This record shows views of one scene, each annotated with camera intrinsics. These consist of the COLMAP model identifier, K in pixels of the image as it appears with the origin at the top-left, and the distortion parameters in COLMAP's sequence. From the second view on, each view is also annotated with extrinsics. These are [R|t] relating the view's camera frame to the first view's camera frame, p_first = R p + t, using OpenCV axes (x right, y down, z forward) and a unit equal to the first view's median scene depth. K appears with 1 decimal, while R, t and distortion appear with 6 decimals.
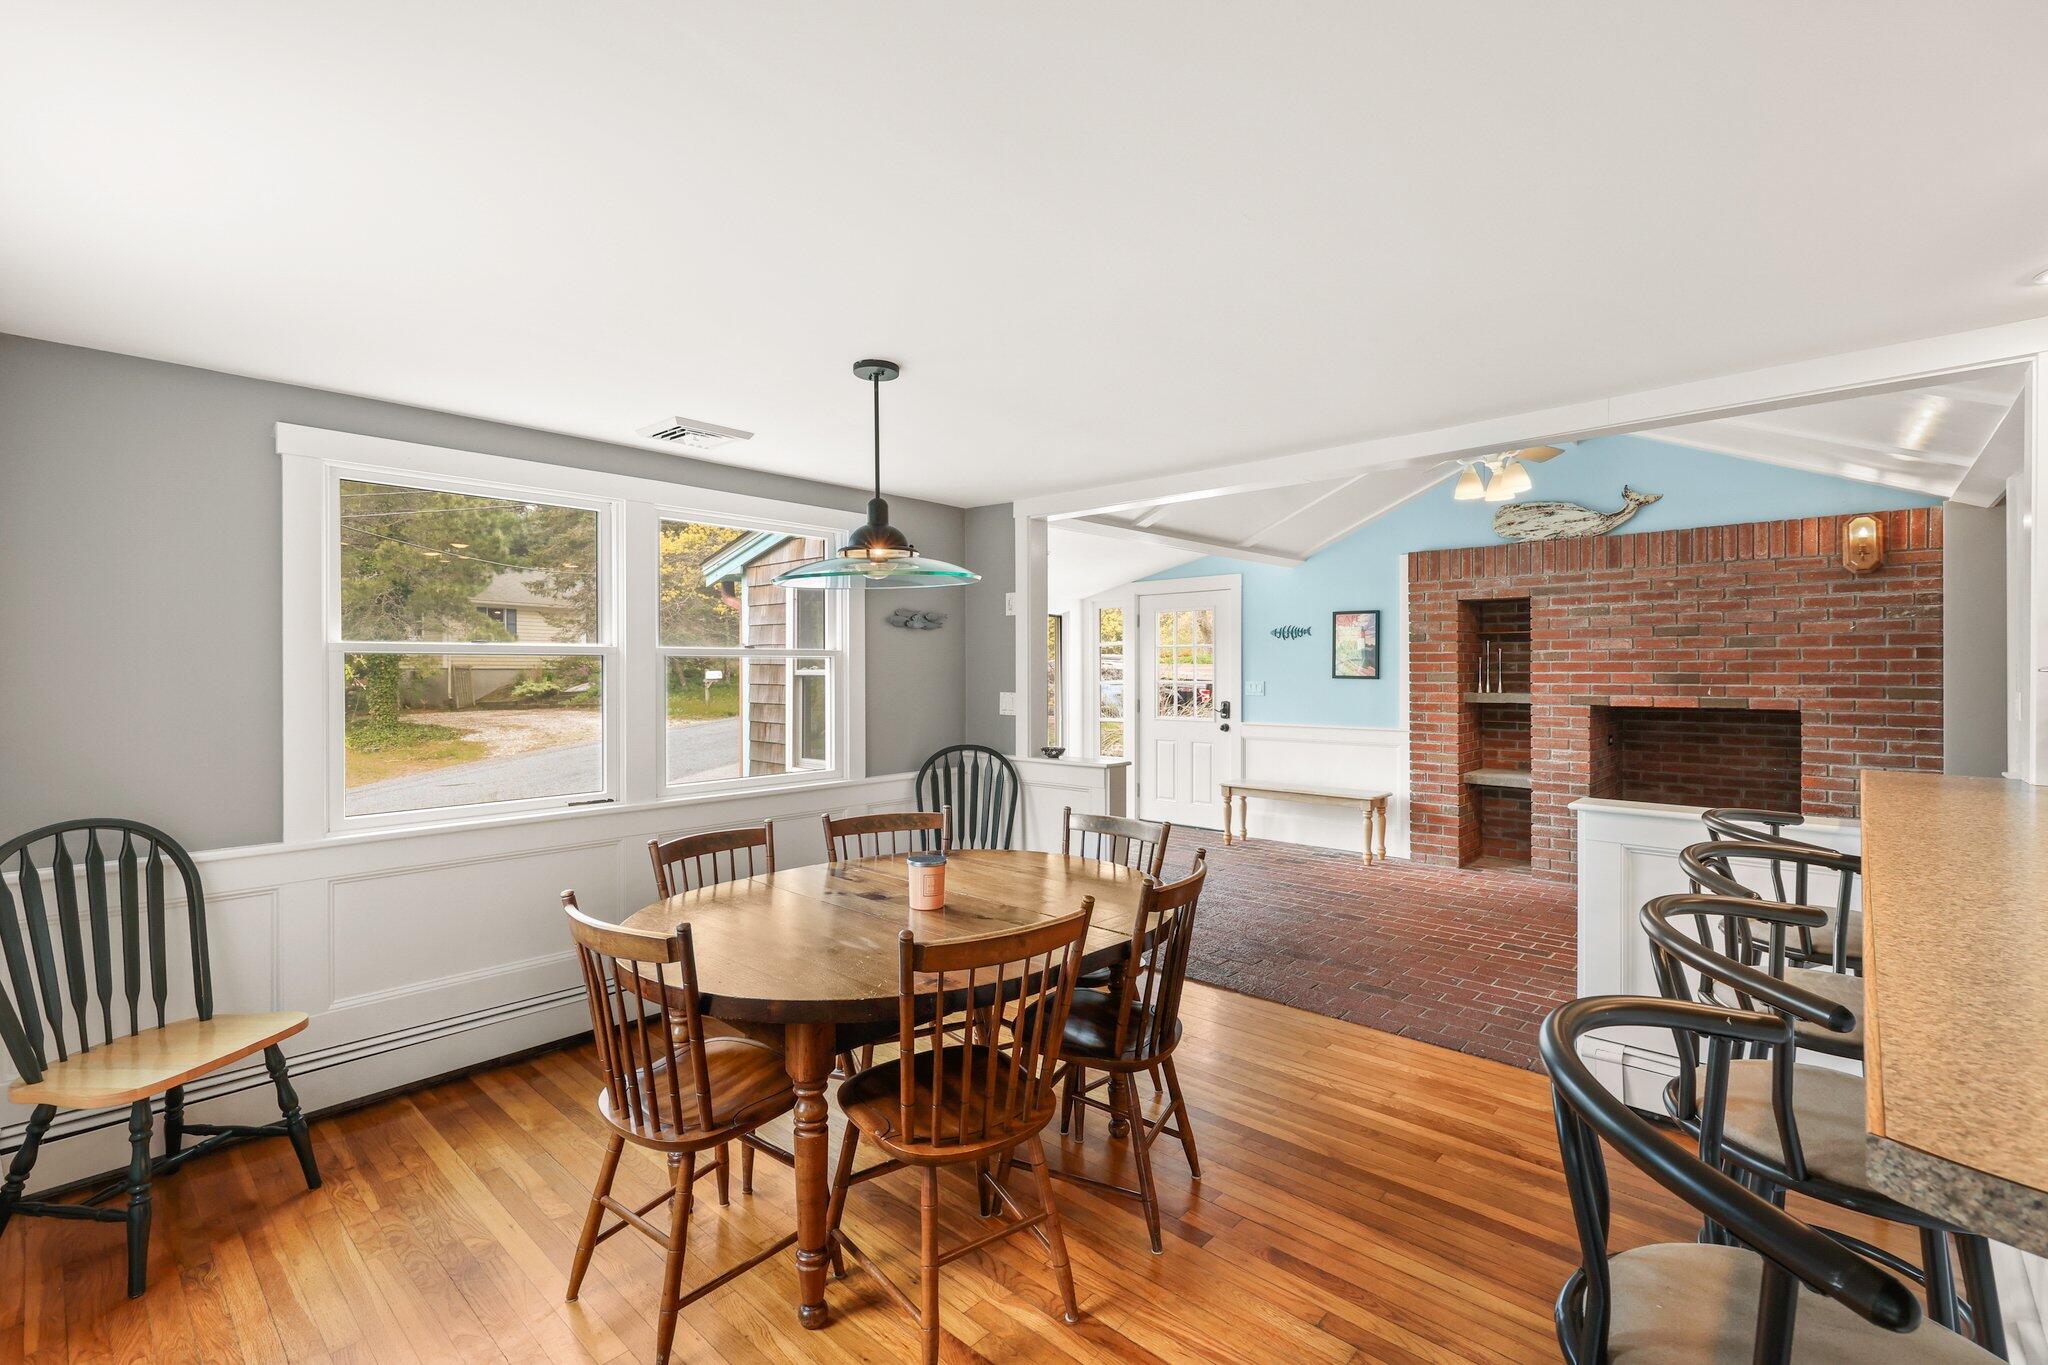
lens RADIAL K [[931.2, 0, 1014.9], [0, 931.2, 675.4], [0, 0, 1]] dist [0.000796, -0.000011]
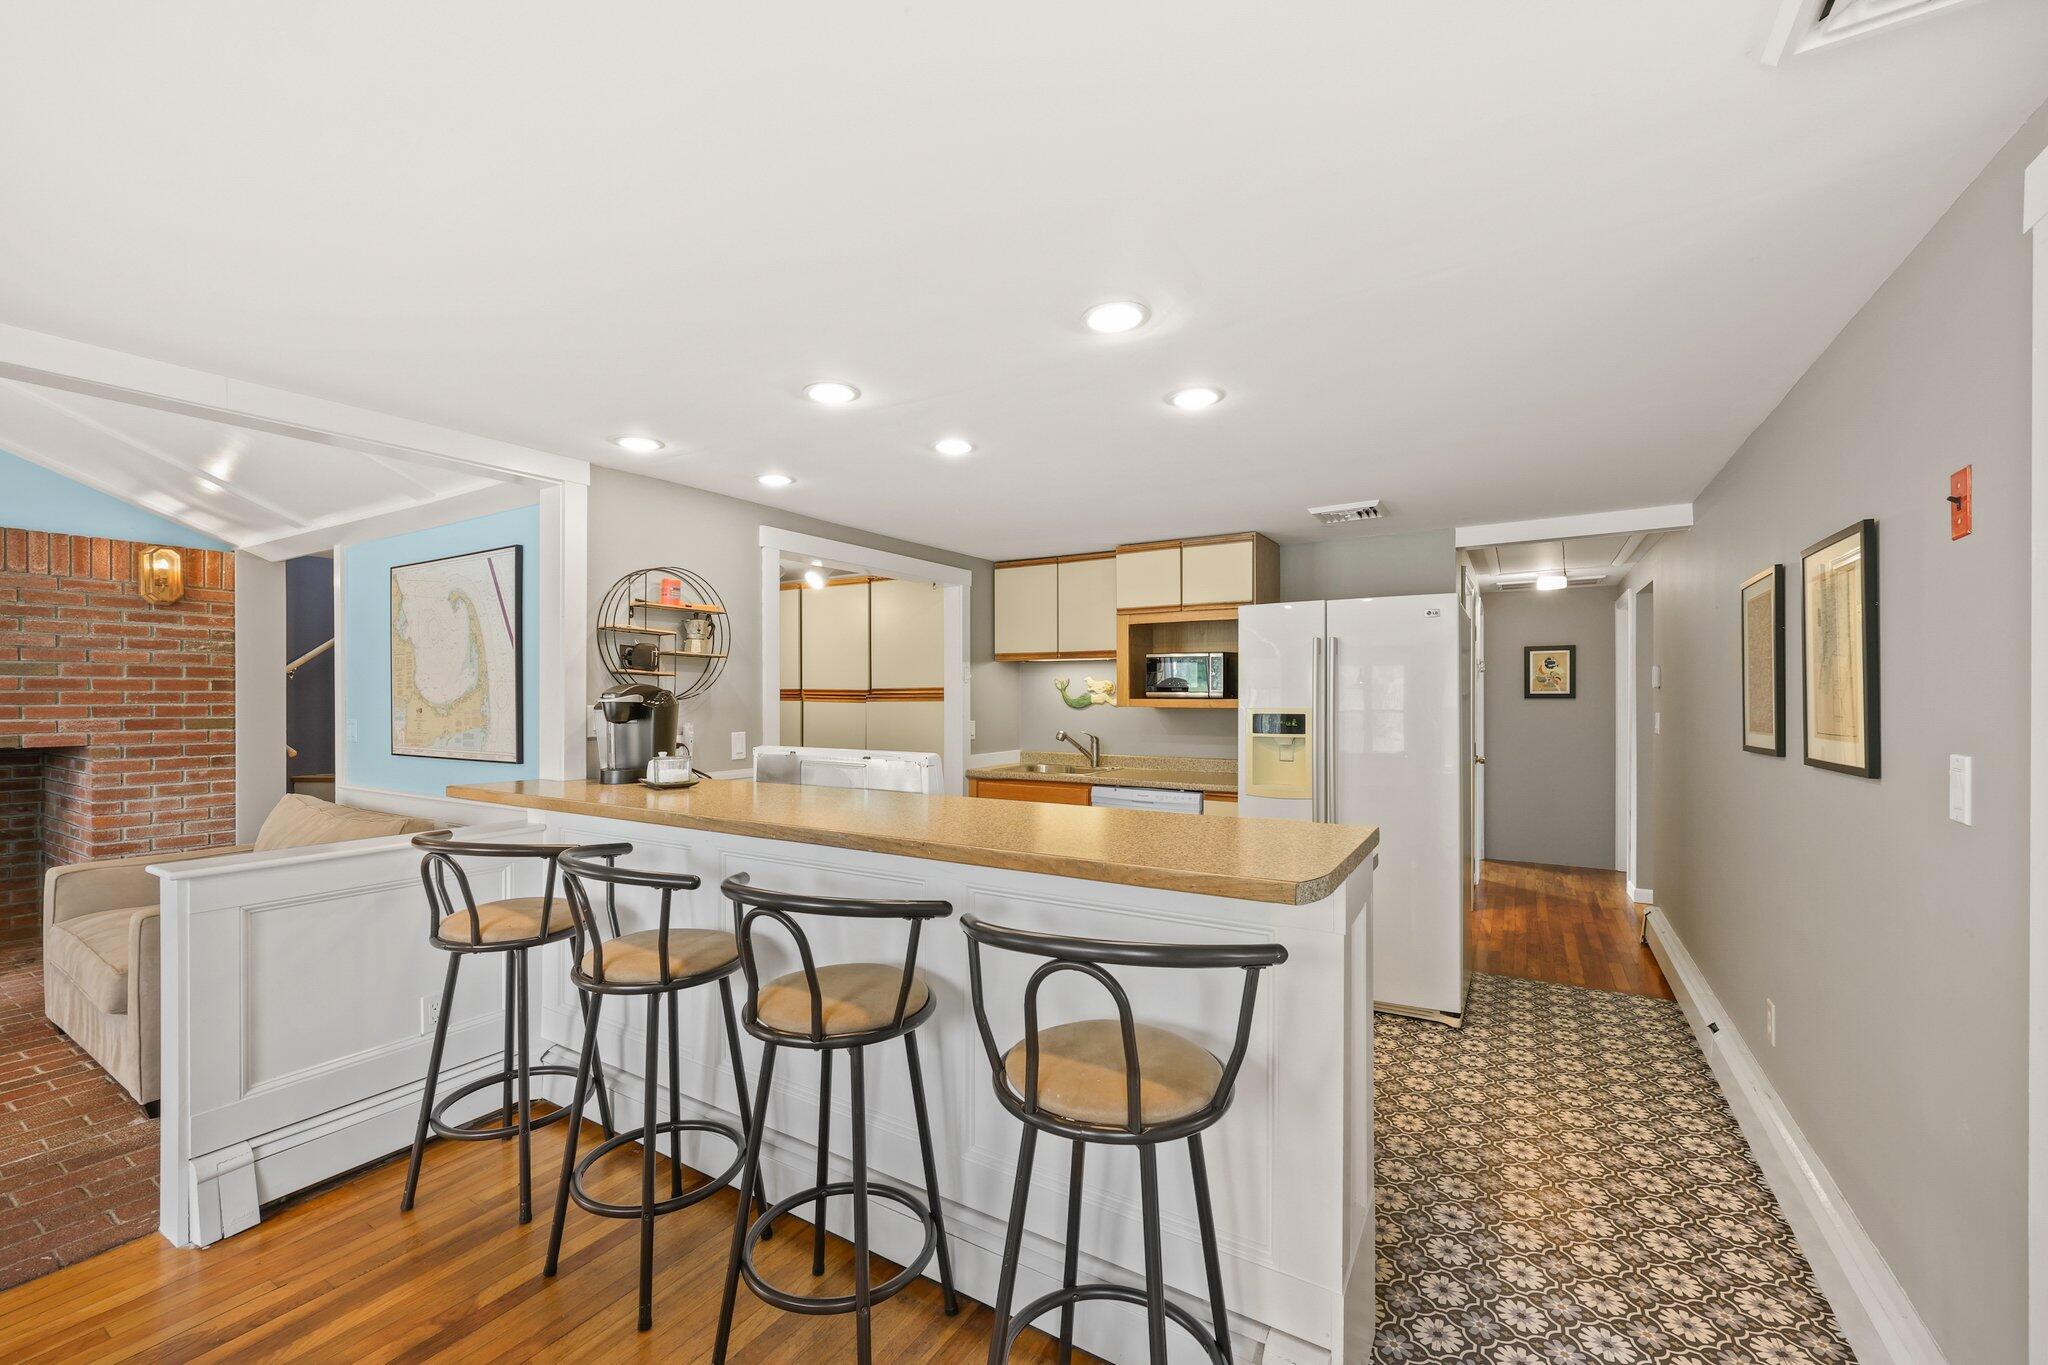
lens RADIAL K [[839.4, 0, 1012.5], [0, 839.4, 696.0], [0, 0, 1]] dist [-0.000874, 0.000133]
pose [[-0.169858, 0.003963, 0.985461, -0.131840], [0.006440, 0.999975, -0.002911, -0.003143], [-0.985447, 0.005852, -0.169879, 0.251621]]
